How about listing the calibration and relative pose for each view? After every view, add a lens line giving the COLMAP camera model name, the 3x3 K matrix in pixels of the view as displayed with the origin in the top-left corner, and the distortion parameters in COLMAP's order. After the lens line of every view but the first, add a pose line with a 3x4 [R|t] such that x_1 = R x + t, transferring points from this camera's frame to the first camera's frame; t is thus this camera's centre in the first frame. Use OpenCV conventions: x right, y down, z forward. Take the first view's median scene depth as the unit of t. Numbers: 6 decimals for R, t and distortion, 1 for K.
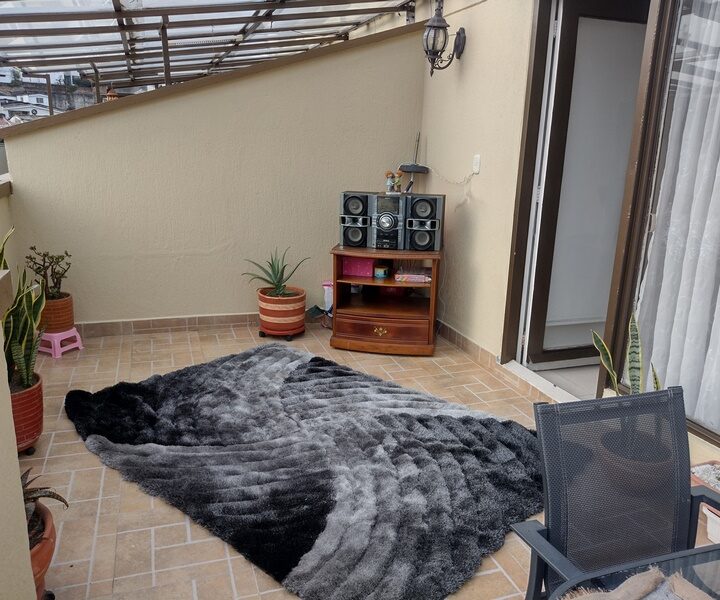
lens RADIAL K [[600.6, 0, 368.1], [0, 600.6, 299.2], [0, 0, 1]] dist [0.120626, -0.222159]
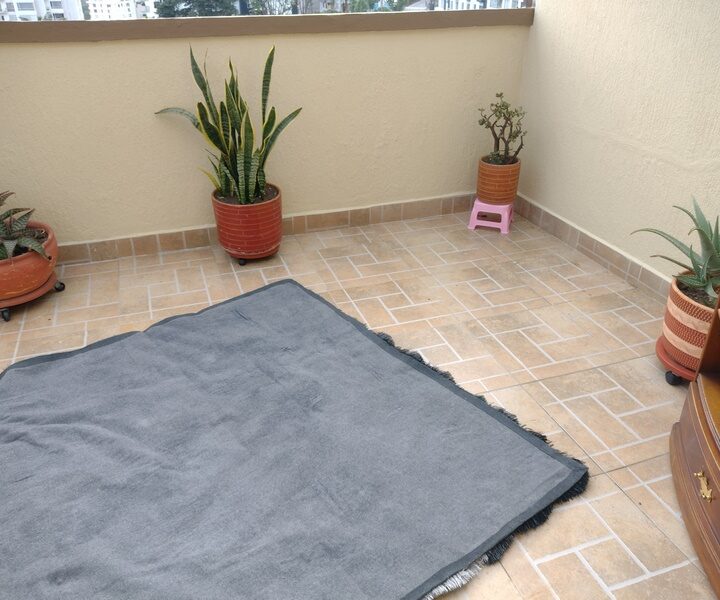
lens RADIAL K [[600.6, 0, 368.1], [0, 600.6, 299.2], [0, 0, 1]] dist [0.120626, -0.222159]
pose [[0.000280, 0.464308, -0.885674, 0.294601], [-0.240845, 0.859634, 0.450580, -0.166158], [0.970564, 0.213184, 0.112067, 0.756822]]
